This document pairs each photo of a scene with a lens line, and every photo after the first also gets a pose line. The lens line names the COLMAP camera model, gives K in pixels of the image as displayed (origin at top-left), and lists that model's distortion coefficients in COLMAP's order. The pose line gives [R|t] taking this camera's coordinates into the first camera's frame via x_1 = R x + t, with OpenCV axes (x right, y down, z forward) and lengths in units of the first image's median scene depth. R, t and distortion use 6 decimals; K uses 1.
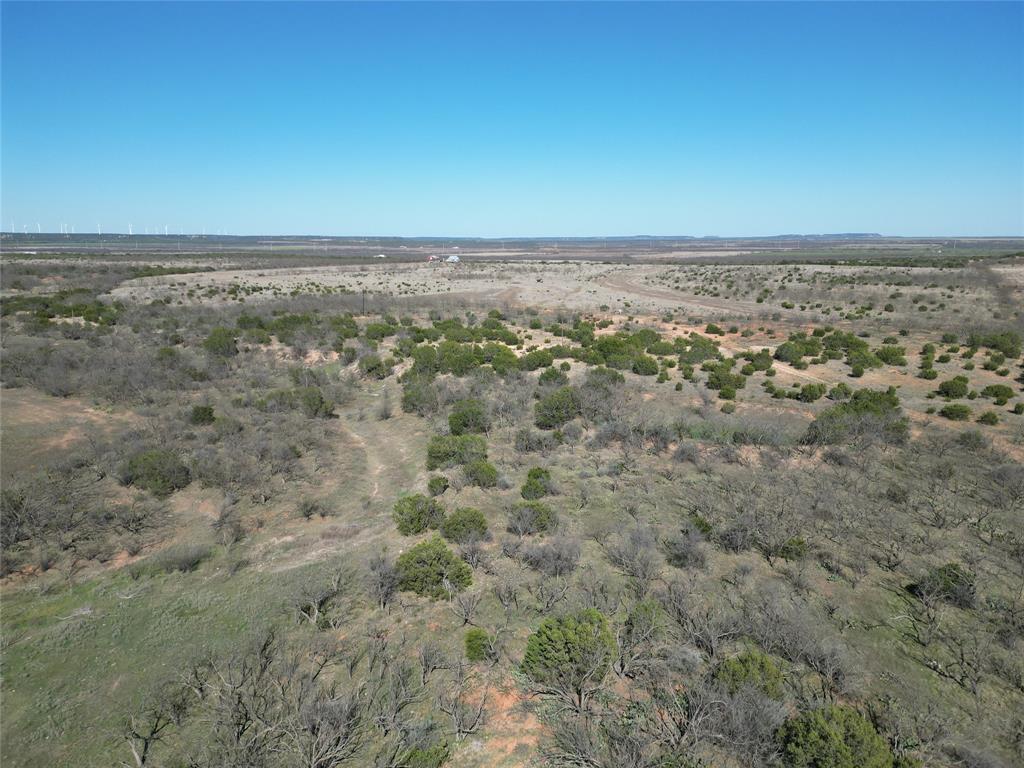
lens RADIAL K [[702.7, 0, 512.0], [0, 702.7, 384.0], [0, 0, 1]] dist [0.070184, -0.078443]
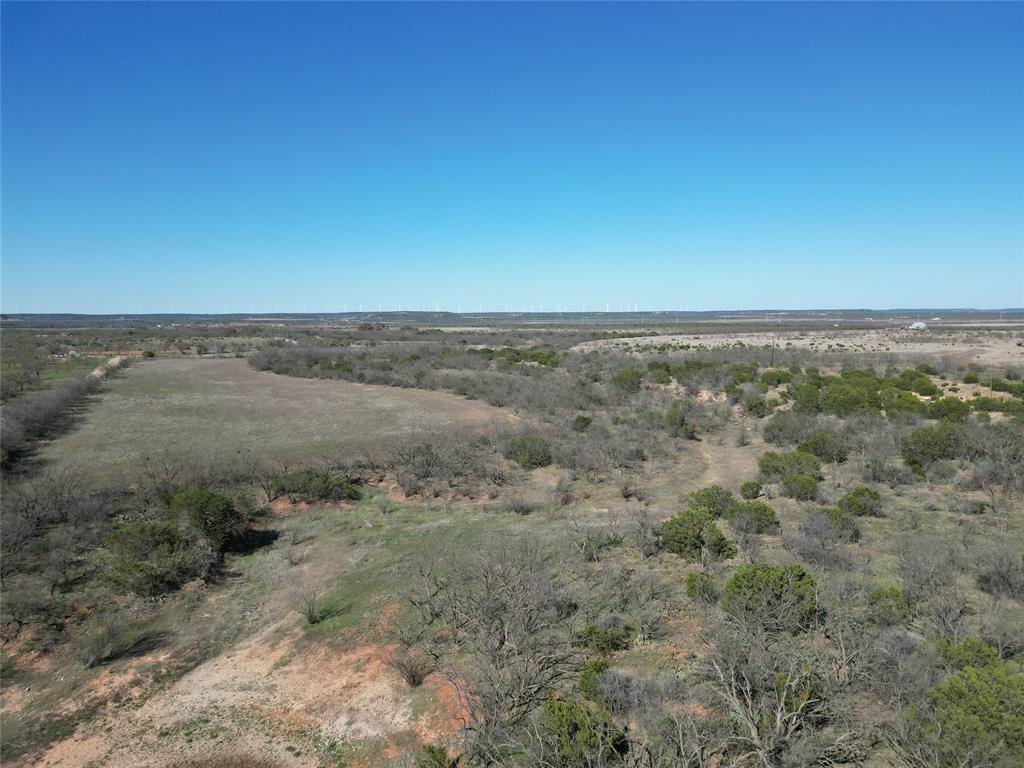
lens RADIAL K [[702.7, 0, 512.0], [0, 702.7, 384.0], [0, 0, 1]] dist [0.070184, -0.078443]
pose [[0.814807, 0.046773, -0.577842, 0.079275], [-0.106615, 0.991829, -0.070054, 0.040909], [0.569844, 0.118687, 0.813136, -0.015420]]
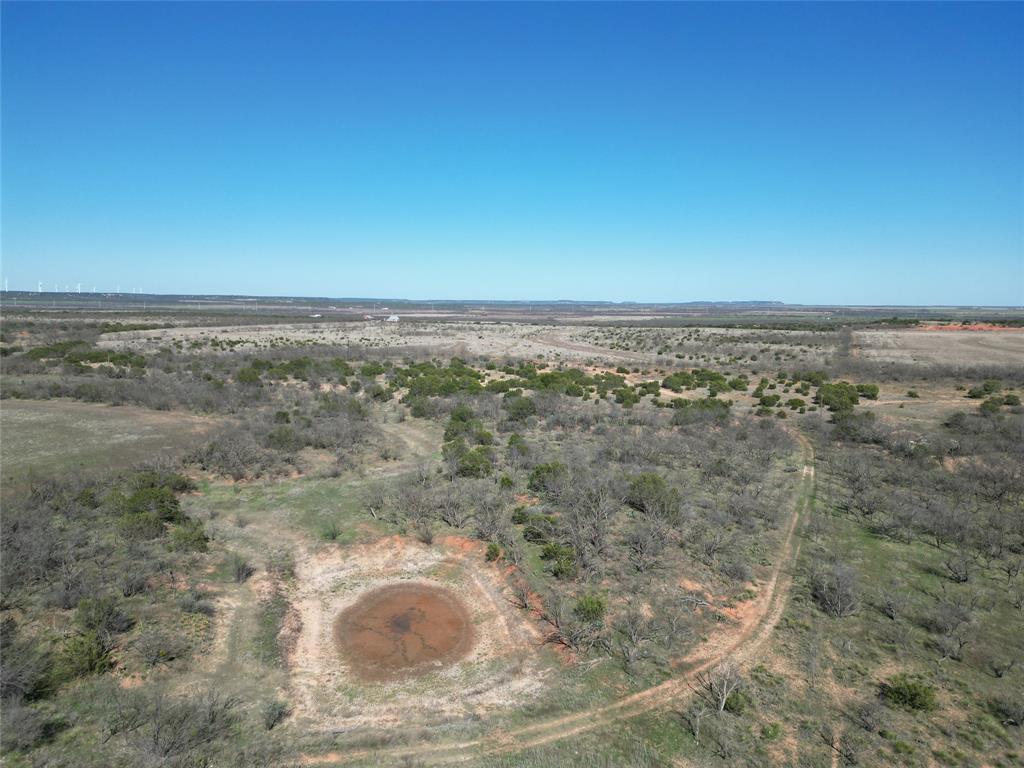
lens RADIAL K [[702.7, 0, 512.0], [0, 702.7, 384.0], [0, 0, 1]] dist [0.070184, -0.078443]
pose [[0.994405, 0.000539, 0.105632, -0.064265], [0.008598, 0.996256, -0.086019, 0.060051], [-0.105283, 0.086446, 0.990678, -0.296882]]
